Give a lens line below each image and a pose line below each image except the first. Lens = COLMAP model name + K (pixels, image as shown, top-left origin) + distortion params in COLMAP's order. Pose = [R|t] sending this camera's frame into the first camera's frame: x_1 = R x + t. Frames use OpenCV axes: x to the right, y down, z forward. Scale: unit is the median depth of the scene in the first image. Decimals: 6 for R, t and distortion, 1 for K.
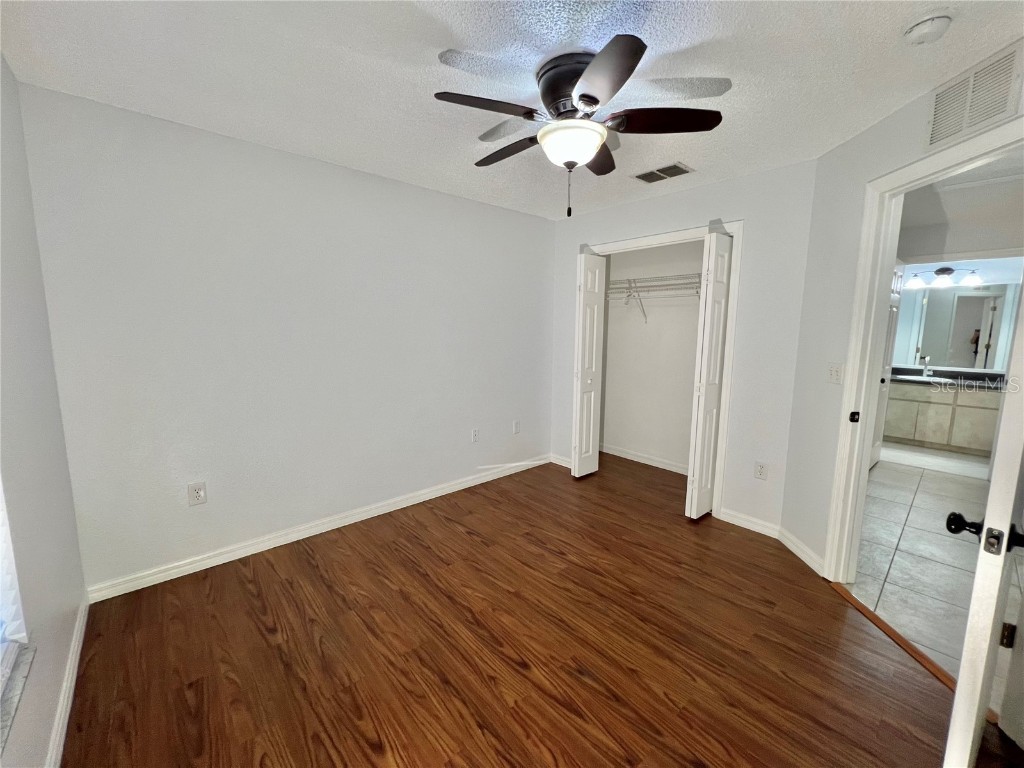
lens RADIAL K [[407.9, 0, 510.0], [0, 407.9, 380.1], [0, 0, 1]] dist [-0.002100, -0.000017]
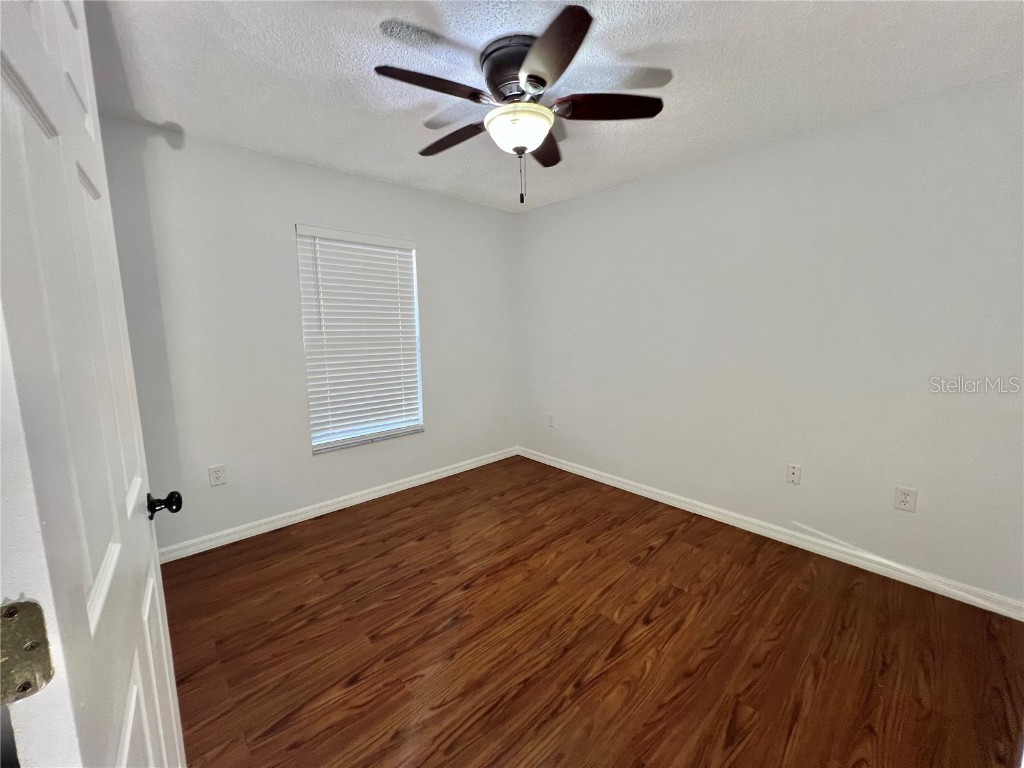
lens RADIAL K [[407.9, 0, 510.0], [0, 407.9, 380.1], [0, 0, 1]] dist [-0.002100, -0.000017]
pose [[0.025288, 0.131853, -0.990947, 1.036179], [-0.122399, 0.984214, 0.127834, -0.092672], [0.992159, 0.118058, 0.041027, 0.867092]]
